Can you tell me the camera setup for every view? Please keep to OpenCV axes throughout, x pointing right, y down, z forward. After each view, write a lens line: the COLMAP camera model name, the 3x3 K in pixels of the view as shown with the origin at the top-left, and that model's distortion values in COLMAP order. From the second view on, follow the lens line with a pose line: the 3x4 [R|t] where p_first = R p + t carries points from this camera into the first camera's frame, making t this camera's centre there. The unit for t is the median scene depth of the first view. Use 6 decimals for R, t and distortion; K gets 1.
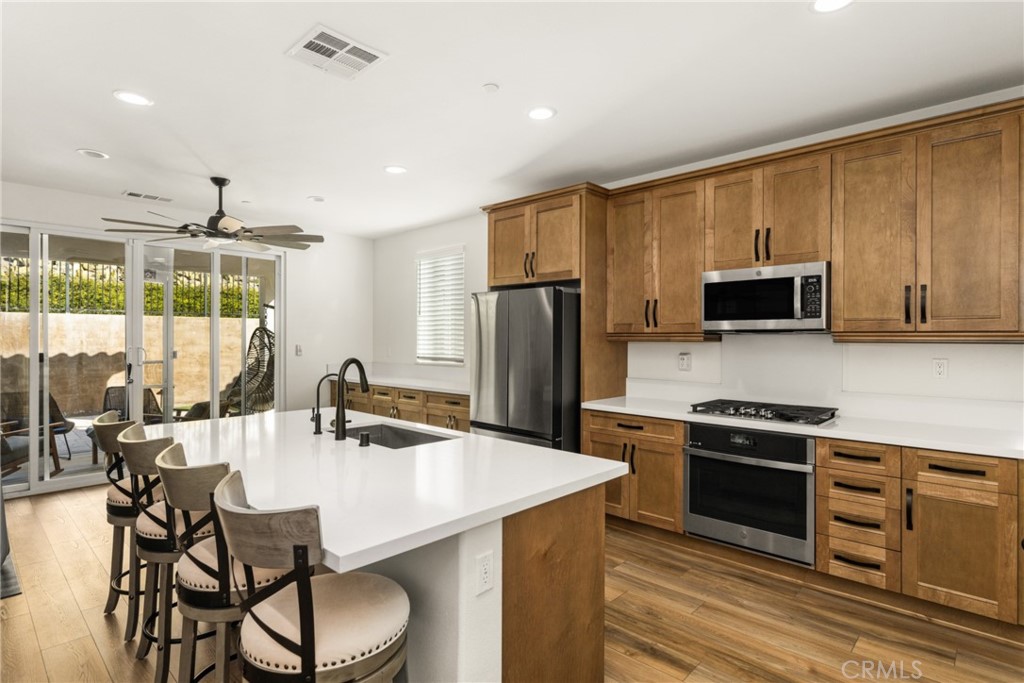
lens RADIAL K [[500.2, 0, 515.0], [0, 500.2, 344.8], [0, 0, 1]] dist [-0.015064, -0.001141]
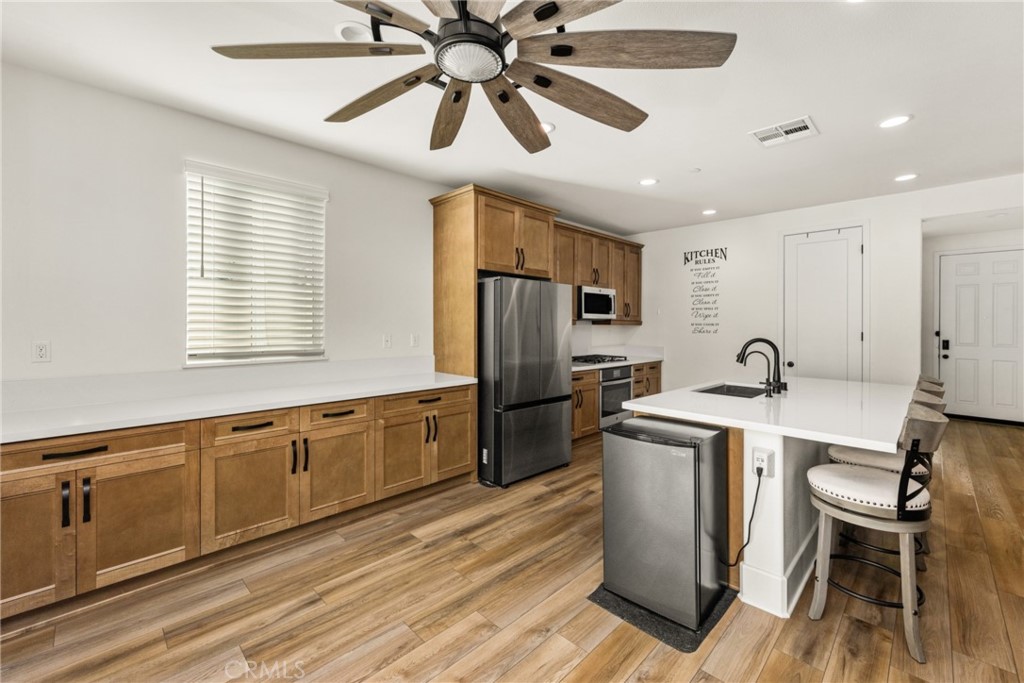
lens RADIAL K [[418.7, 0, 503.8], [0, 418.7, 326.4], [0, 0, 1]] dist [0.008196, -0.000819]
pose [[0.067386, 0.004865, 0.997715, -1.153168], [0.020044, 0.999780, -0.006229, 0.003635], [-0.997526, 0.020418, 0.067274, 1.194653]]
